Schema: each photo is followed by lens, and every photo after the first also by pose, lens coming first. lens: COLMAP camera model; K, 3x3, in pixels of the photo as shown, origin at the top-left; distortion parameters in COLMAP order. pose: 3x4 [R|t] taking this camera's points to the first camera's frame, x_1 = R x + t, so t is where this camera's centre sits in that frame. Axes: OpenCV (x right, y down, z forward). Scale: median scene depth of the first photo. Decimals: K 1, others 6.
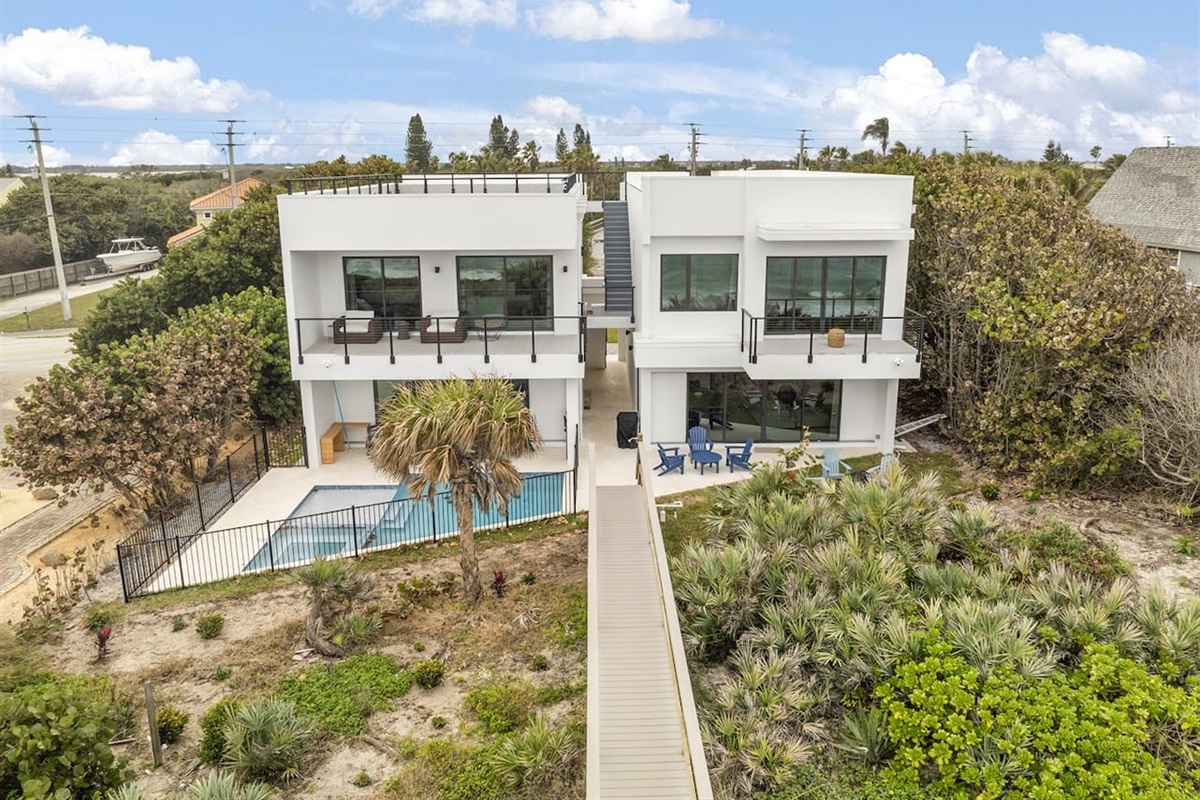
lens RADIAL K [[889.7, 0, 602.3], [0, 889.7, 395.3], [0, 0, 1]] dist [-0.008632, -0.005566]
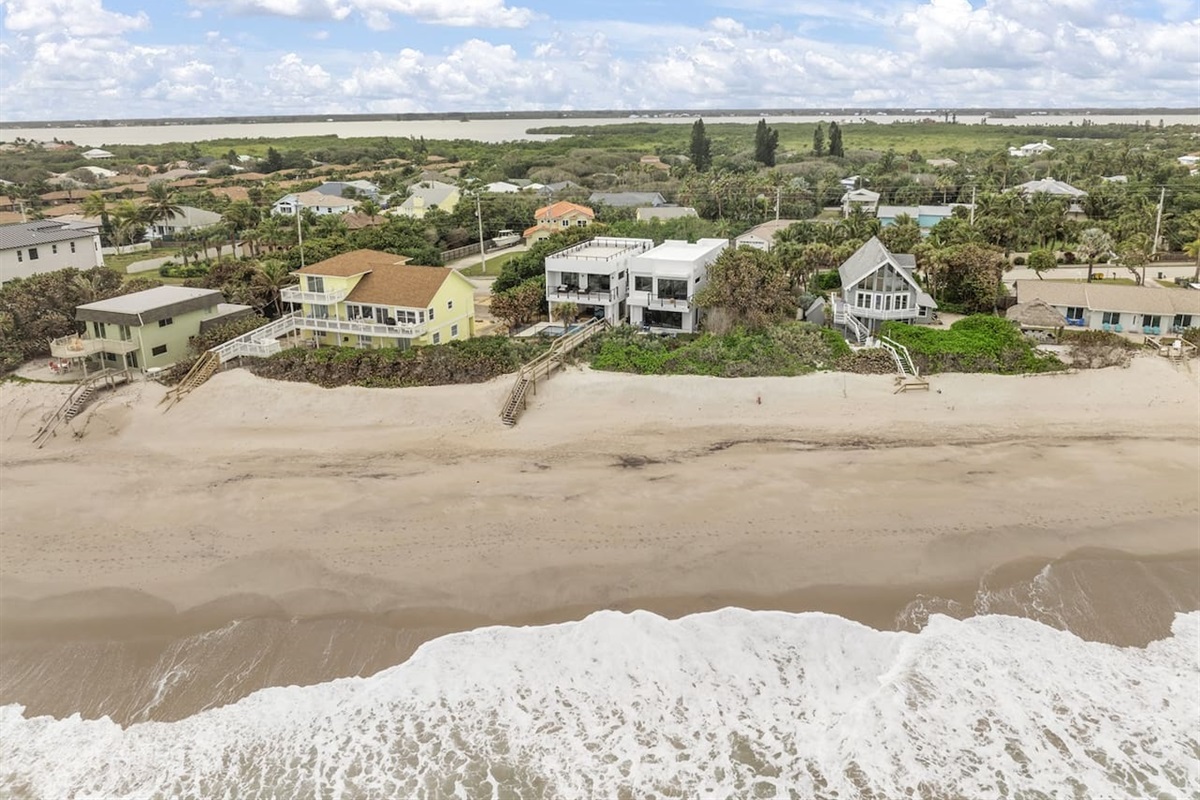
lens RADIAL K [[889.7, 0, 600.6], [0, 889.7, 401.4], [0, 0, 1]] dist [-0.008632, -0.005566]
pose [[0.932968, 0.116668, -0.340529, 1.311532], [-0.094044, 0.992163, 0.082265, 0.081230], [0.347458, -0.044726, 0.936628, -2.738854]]
